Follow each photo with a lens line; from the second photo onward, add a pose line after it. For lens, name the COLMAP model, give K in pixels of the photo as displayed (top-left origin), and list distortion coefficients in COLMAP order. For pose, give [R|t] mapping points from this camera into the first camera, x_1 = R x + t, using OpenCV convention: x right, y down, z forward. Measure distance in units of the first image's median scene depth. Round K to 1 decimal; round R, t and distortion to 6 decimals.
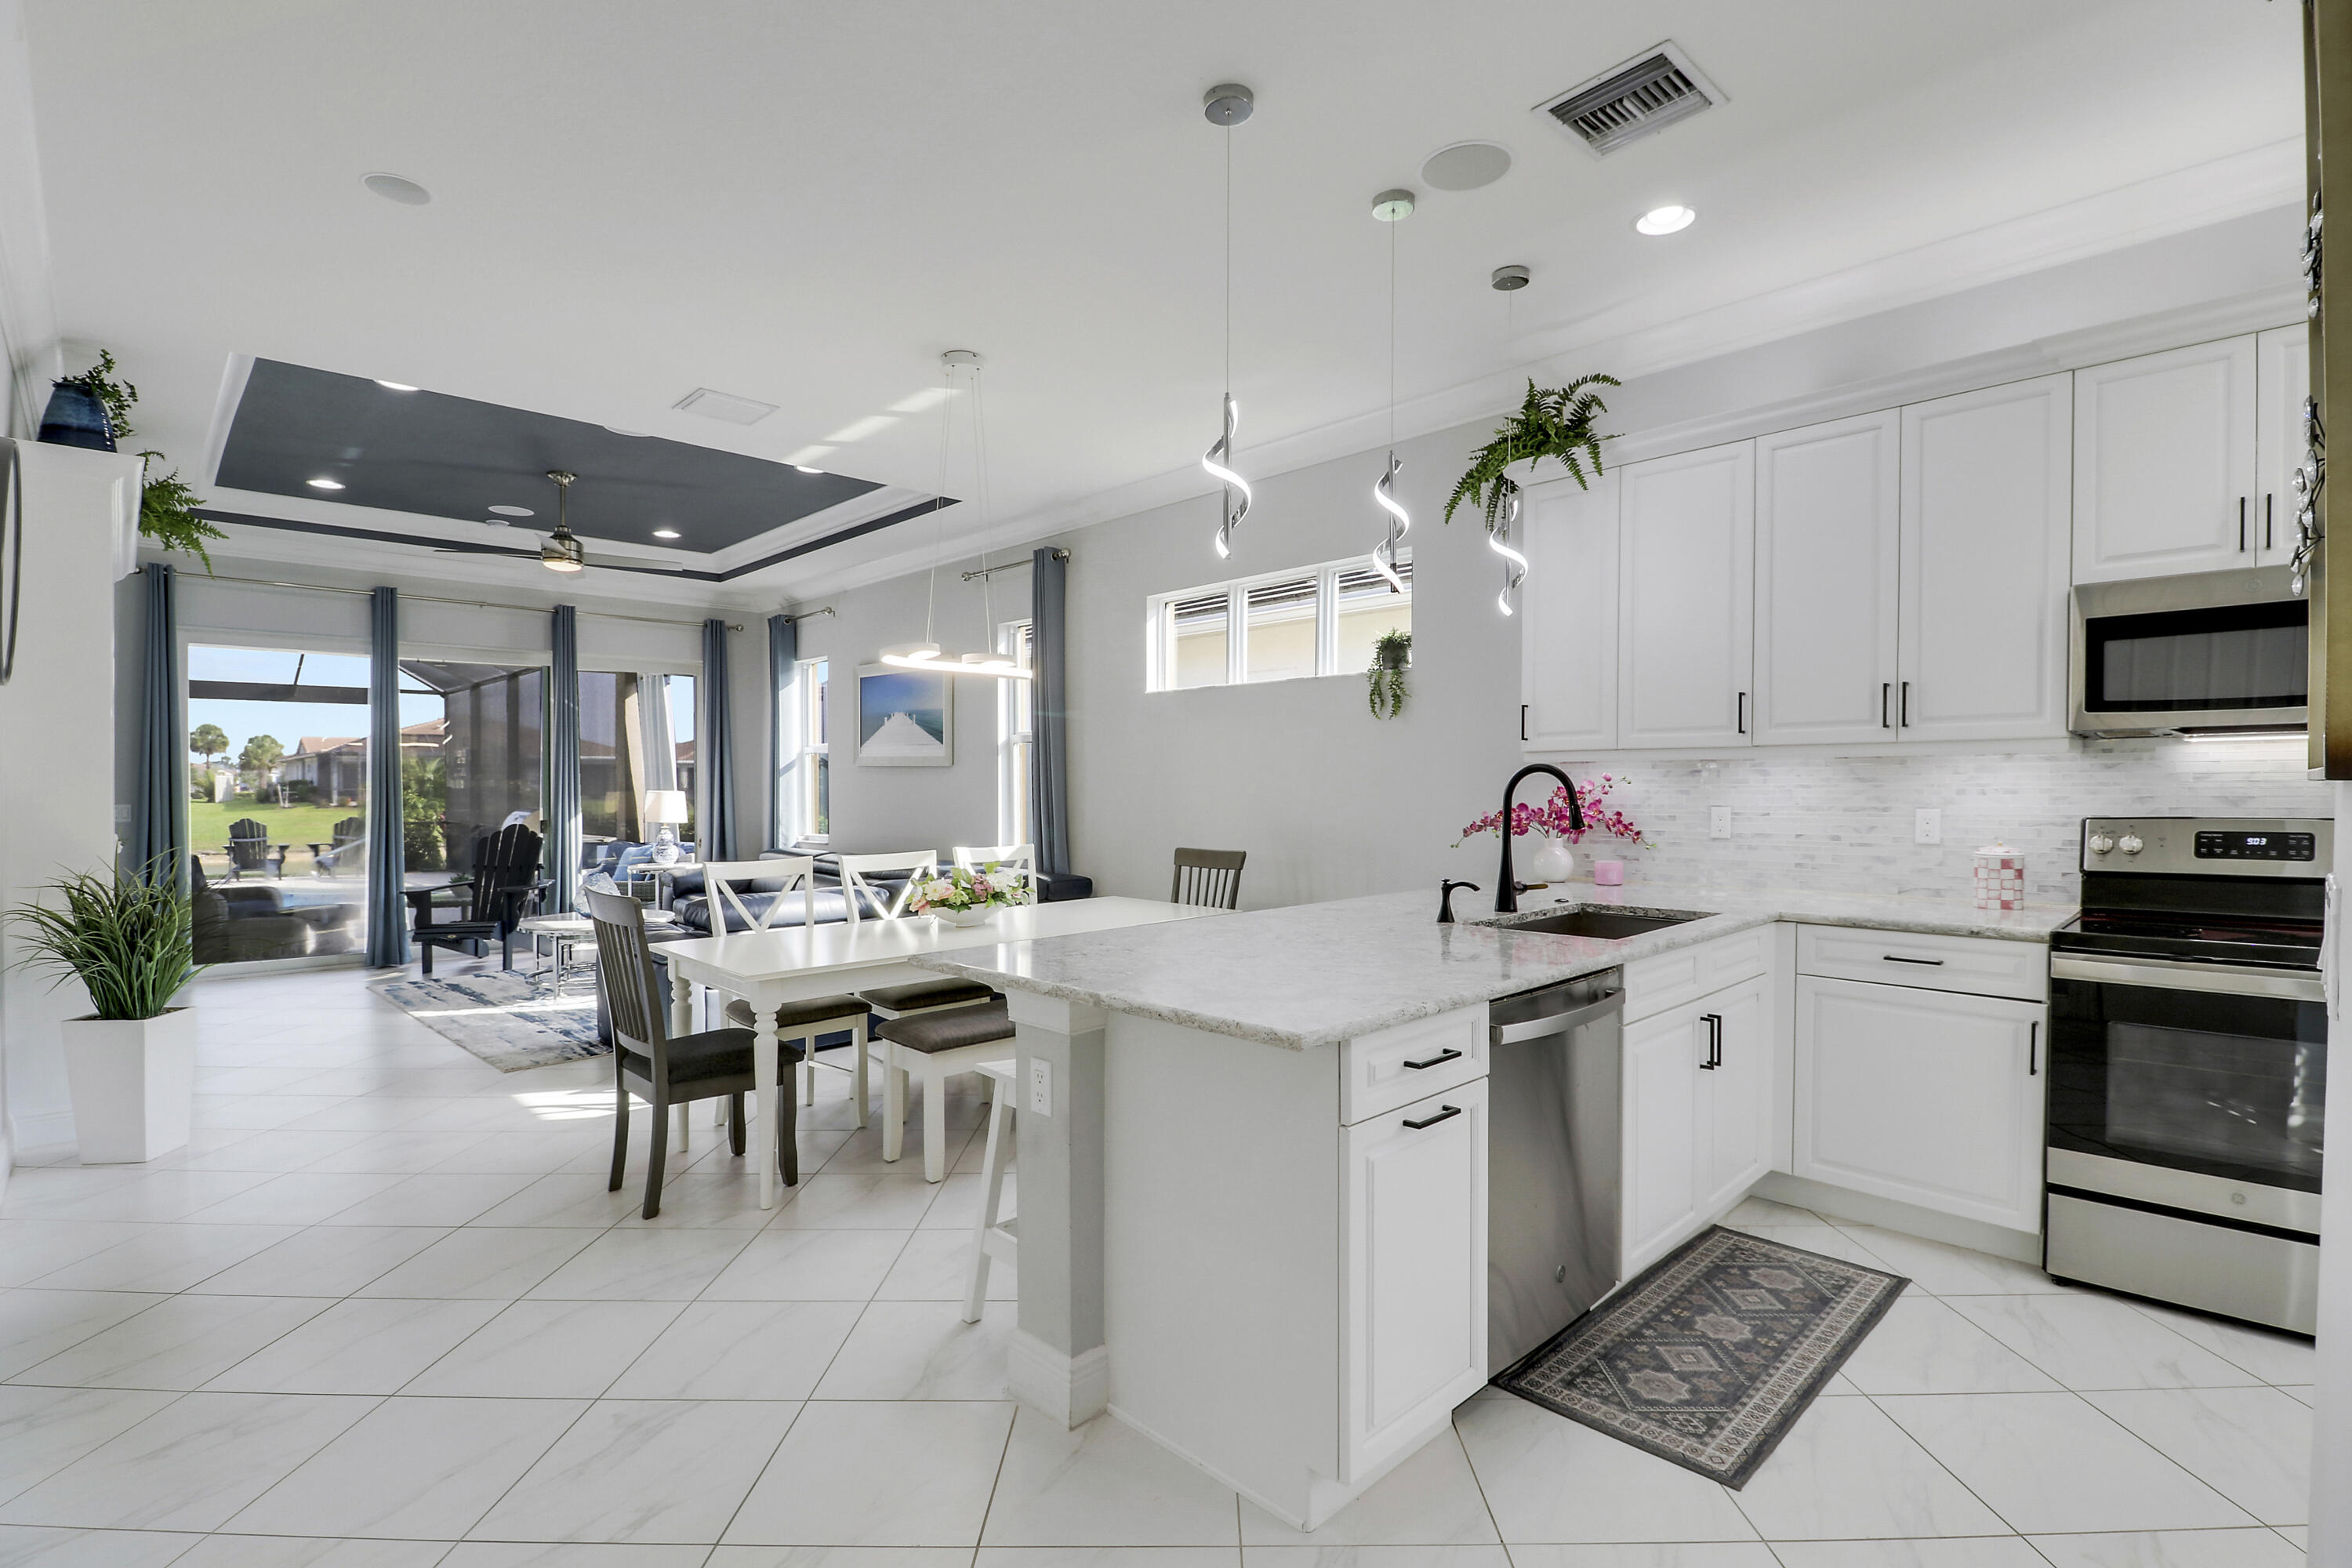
lens RADIAL K [[1098.9, 0, 1186.7], [0, 1098.9, 783.5], [0, 0, 1]] dist [0.000065, -0.012883]
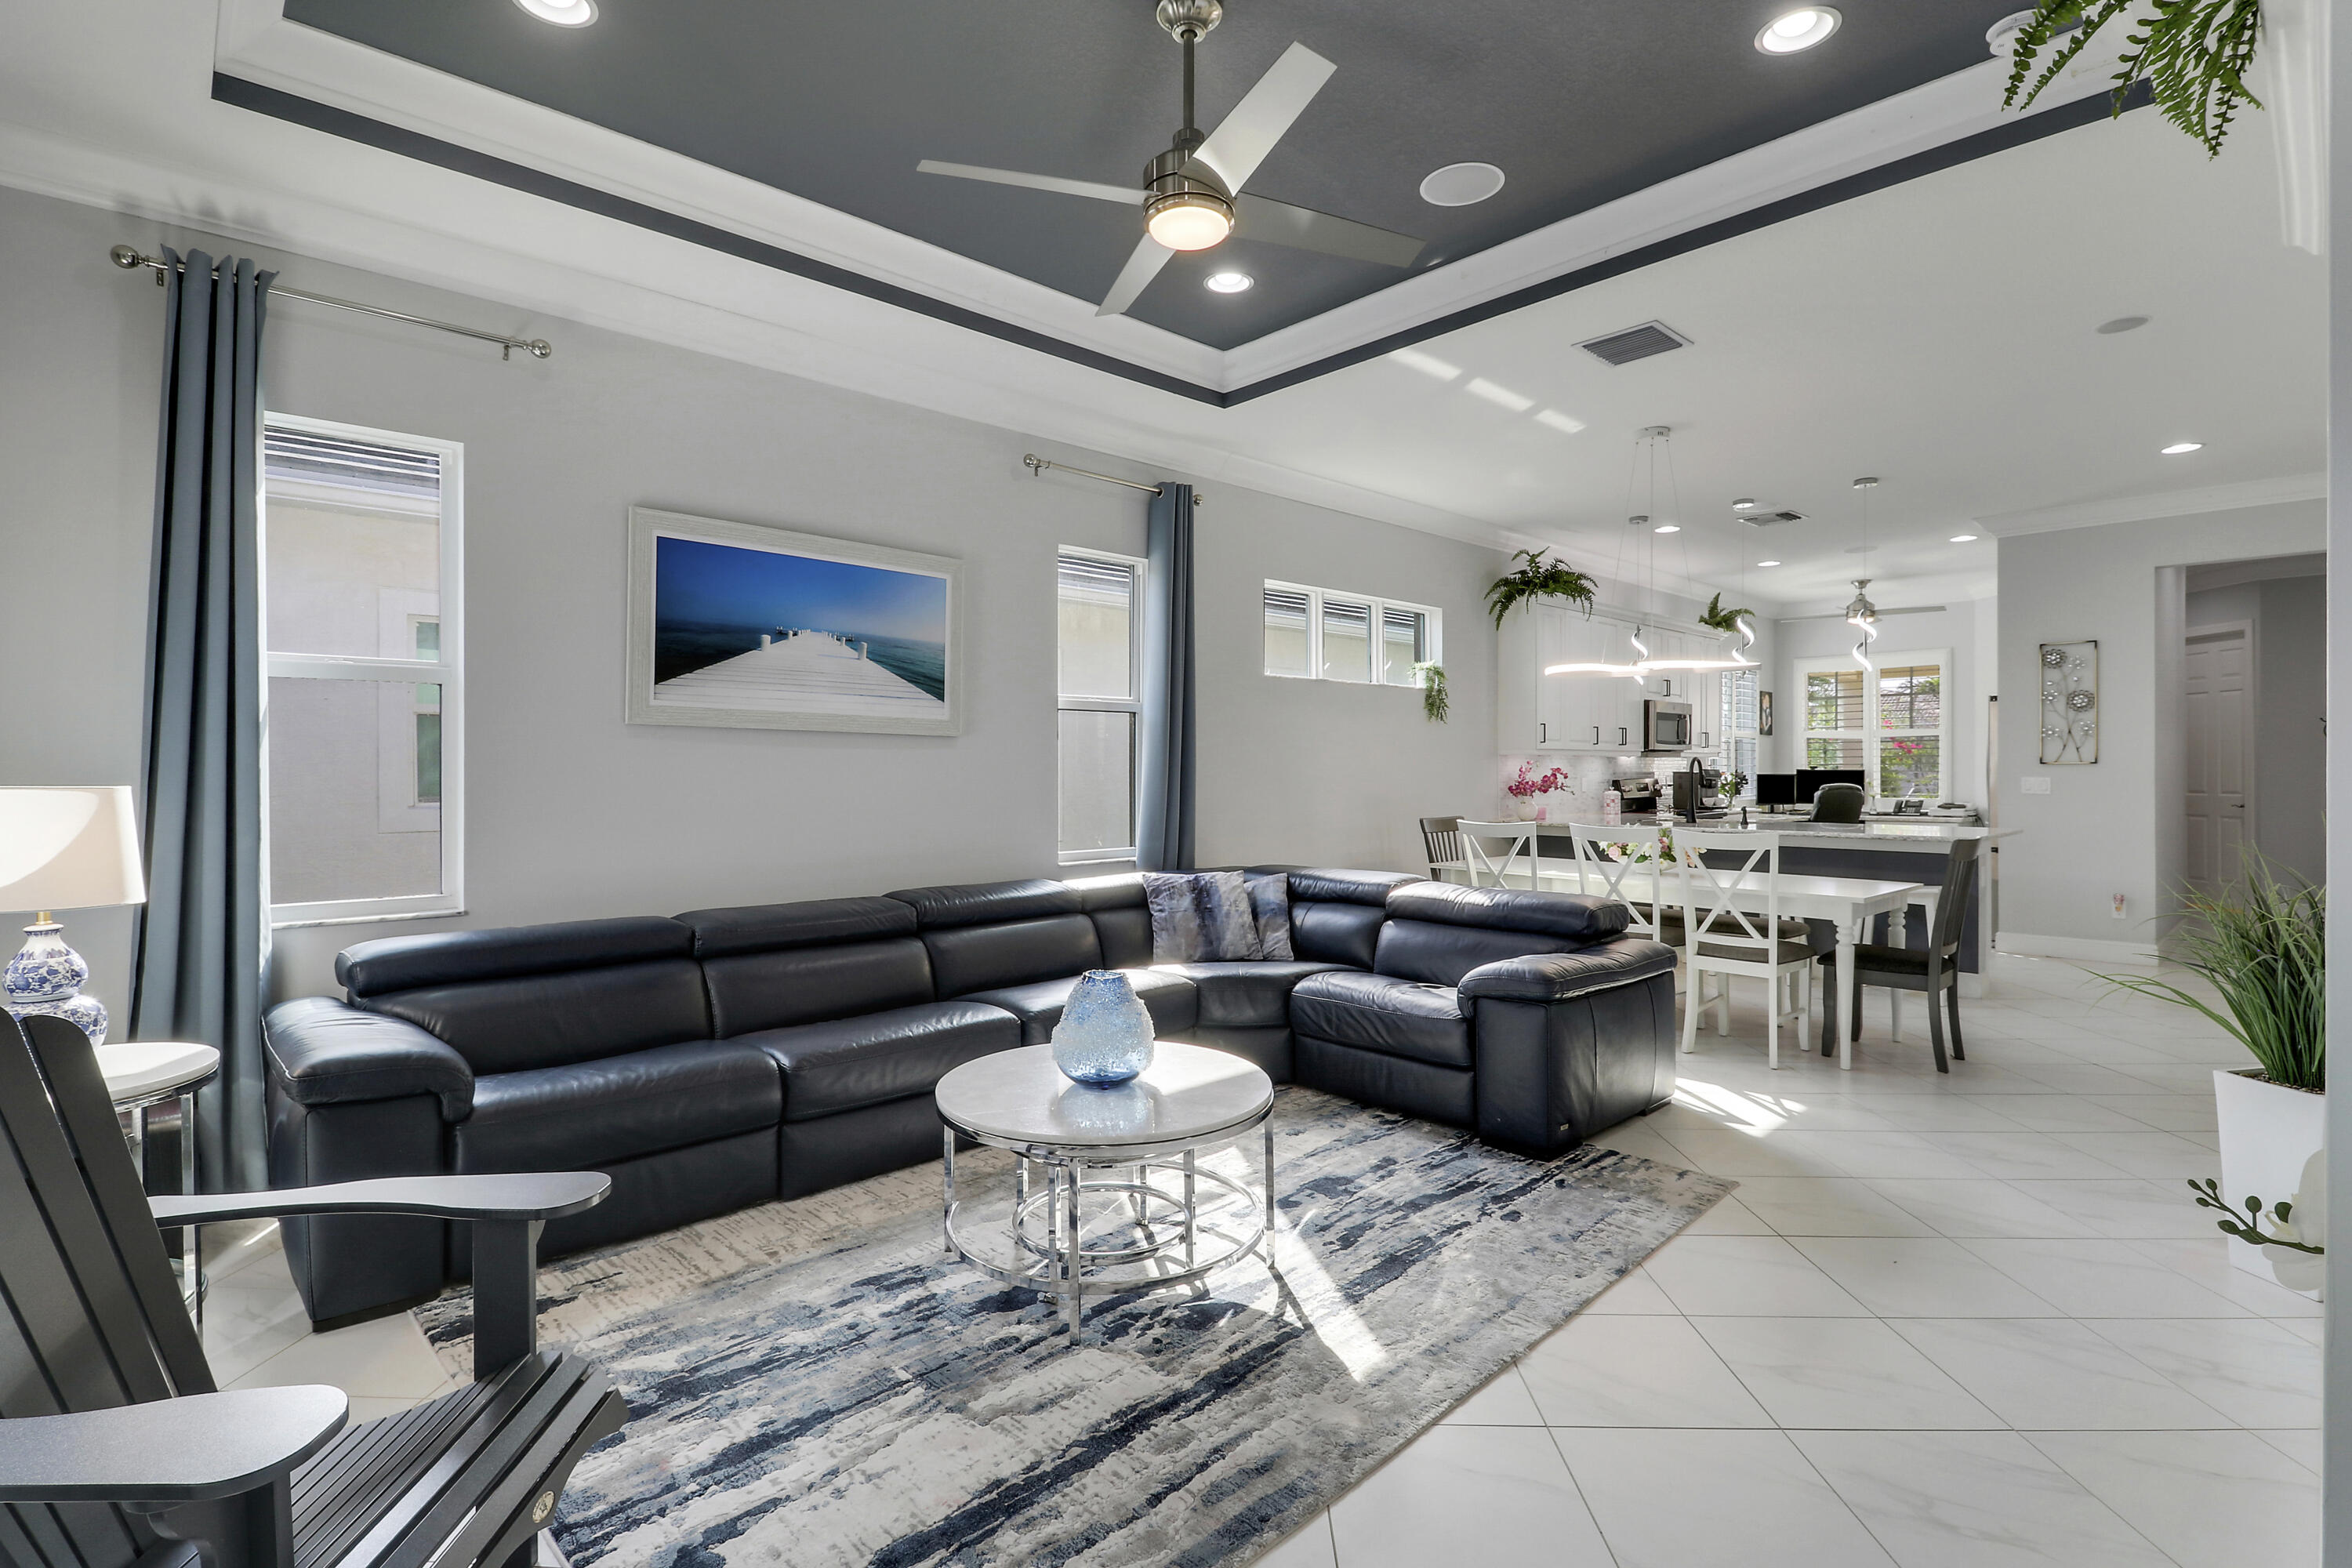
lens RADIAL K [[1119.9, 0, 1177.1], [0, 1119.9, 707.7], [0, 0, 1]] dist [0.000714, -0.014321]
pose [[0.020323, 0.059588, 0.998016, -0.767468], [0.002543, 0.998216, -0.059652, 0.005914], [-0.999790, 0.003751, 0.020135, 0.765242]]
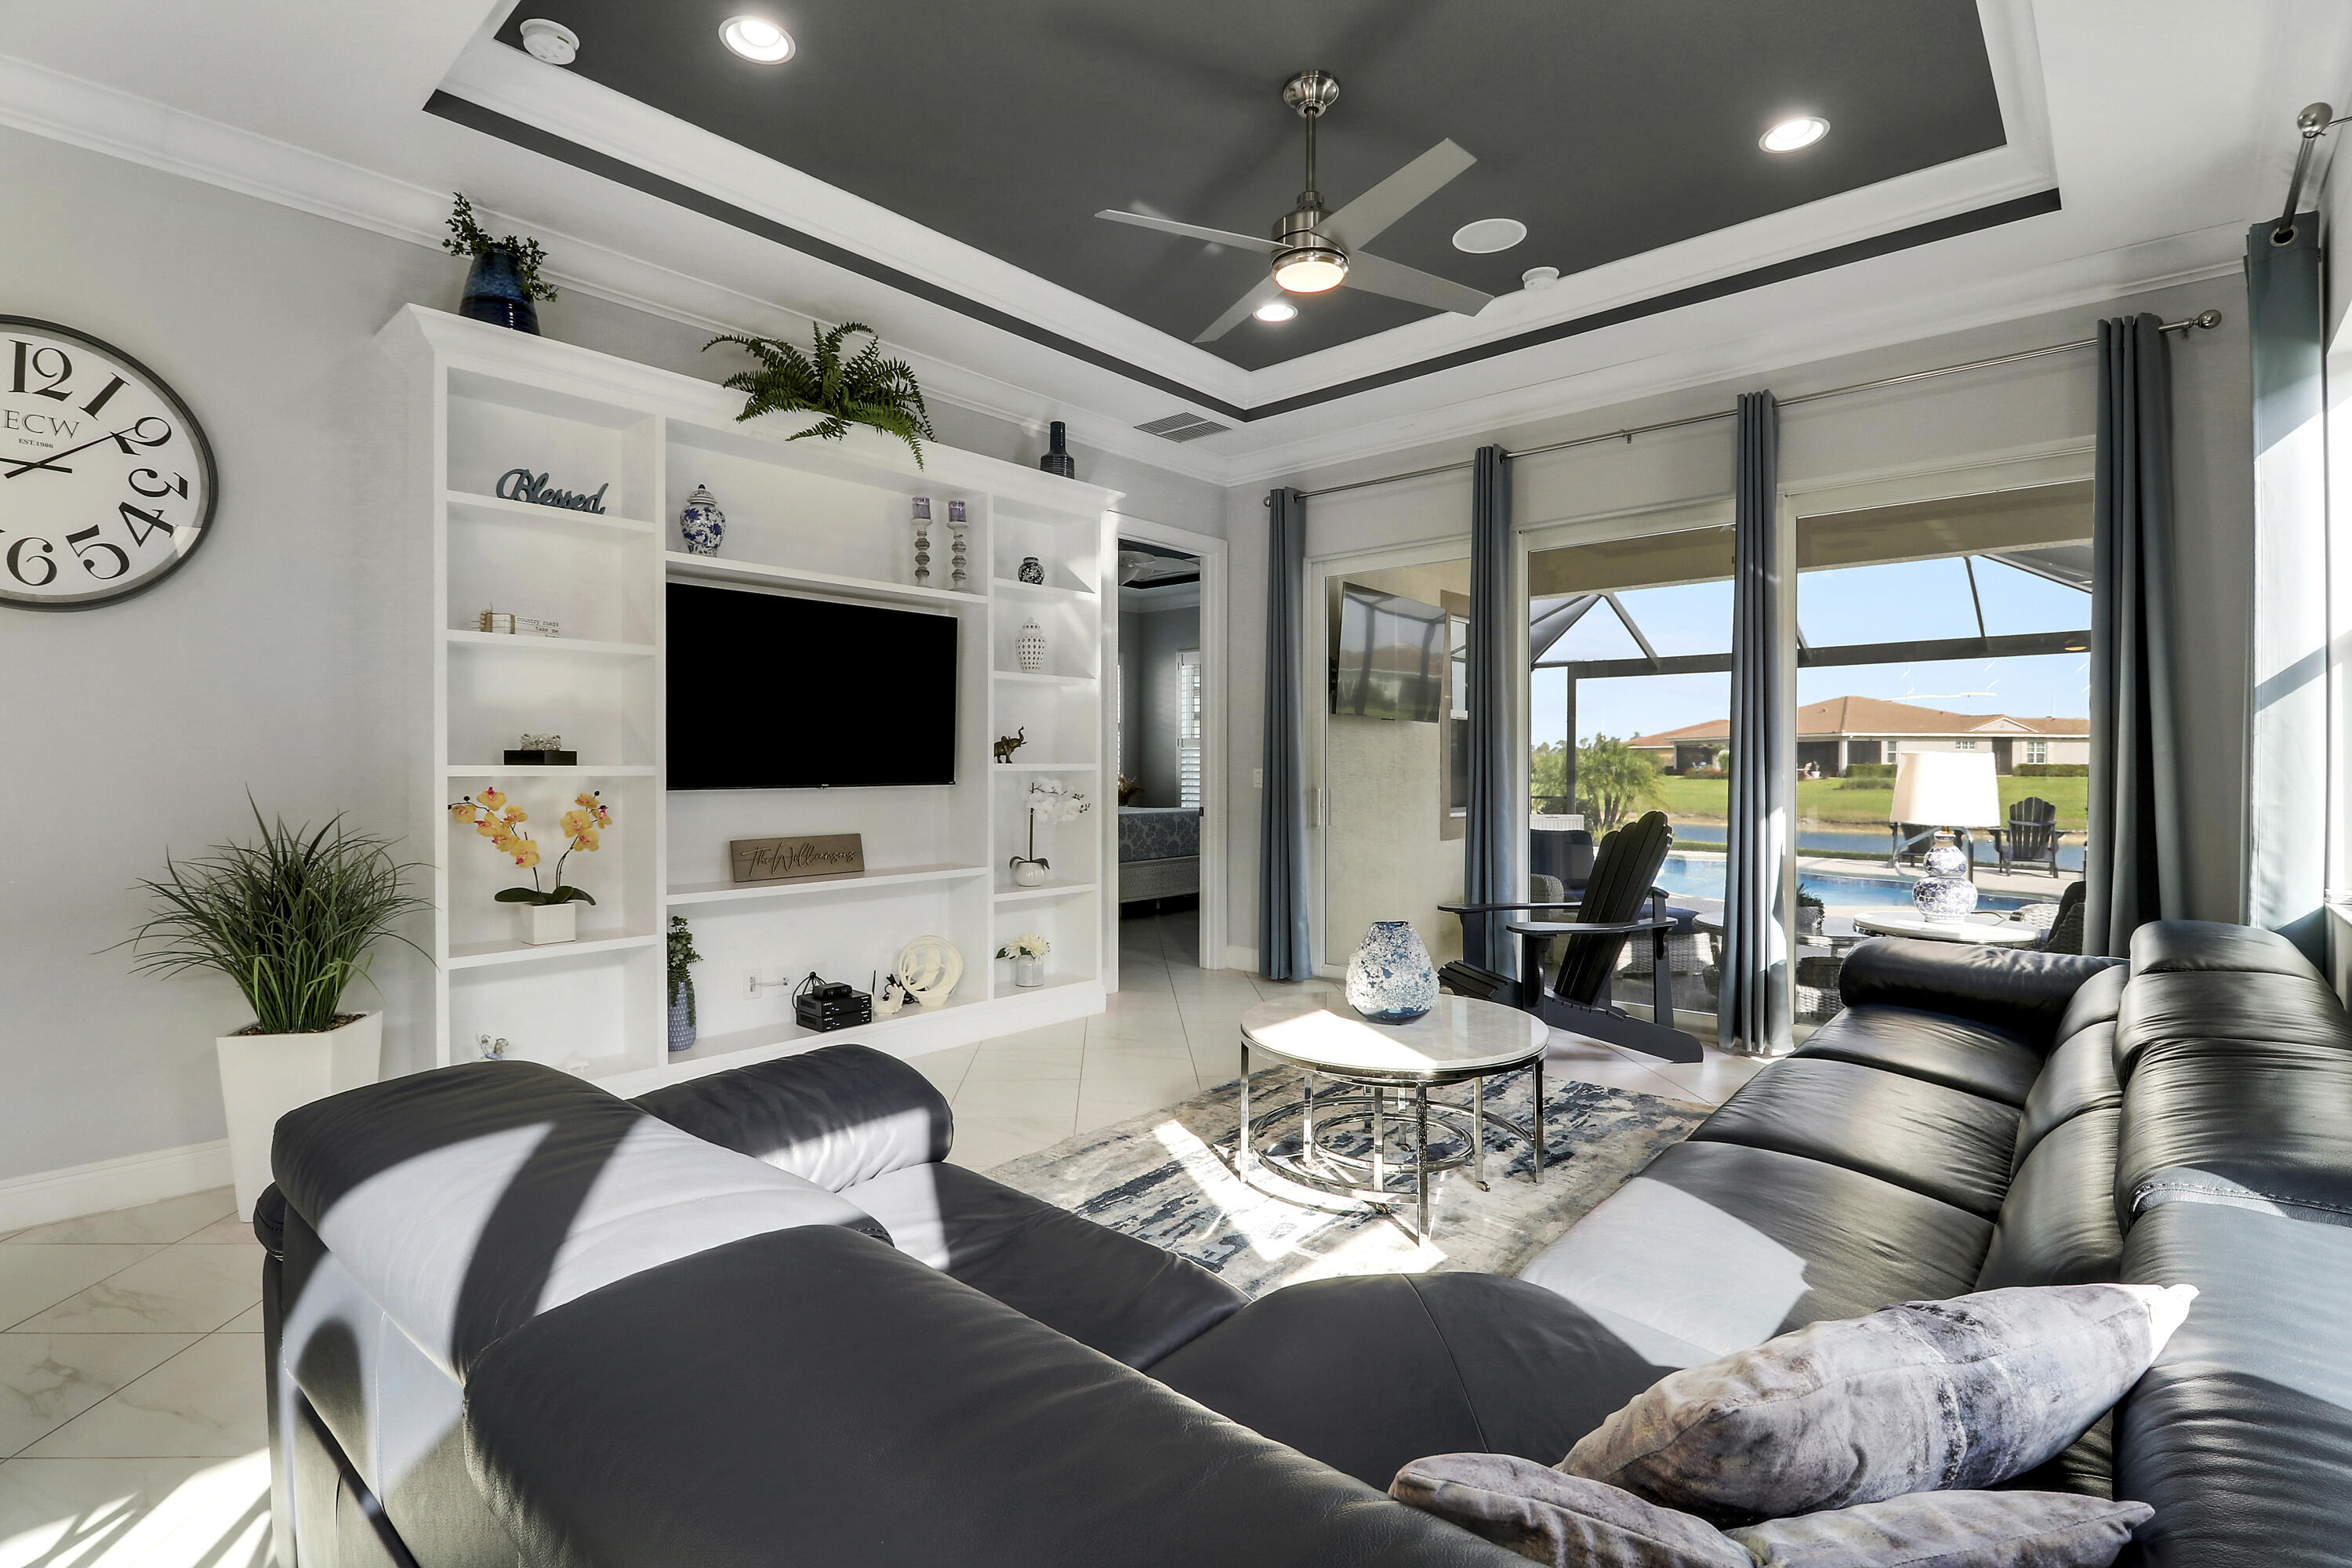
lens RADIAL K [[1079.0, 0, 1169.7], [0, 1079.0, 778.7], [0, 0, 1]] dist [0.000962, -0.013913]
pose [[0.060834, 0.013640, -0.998055, -0.072362], [0.001302, 0.999905, 0.013745, 0.011292], [0.998147, -0.002136, 0.060811, 0.698523]]
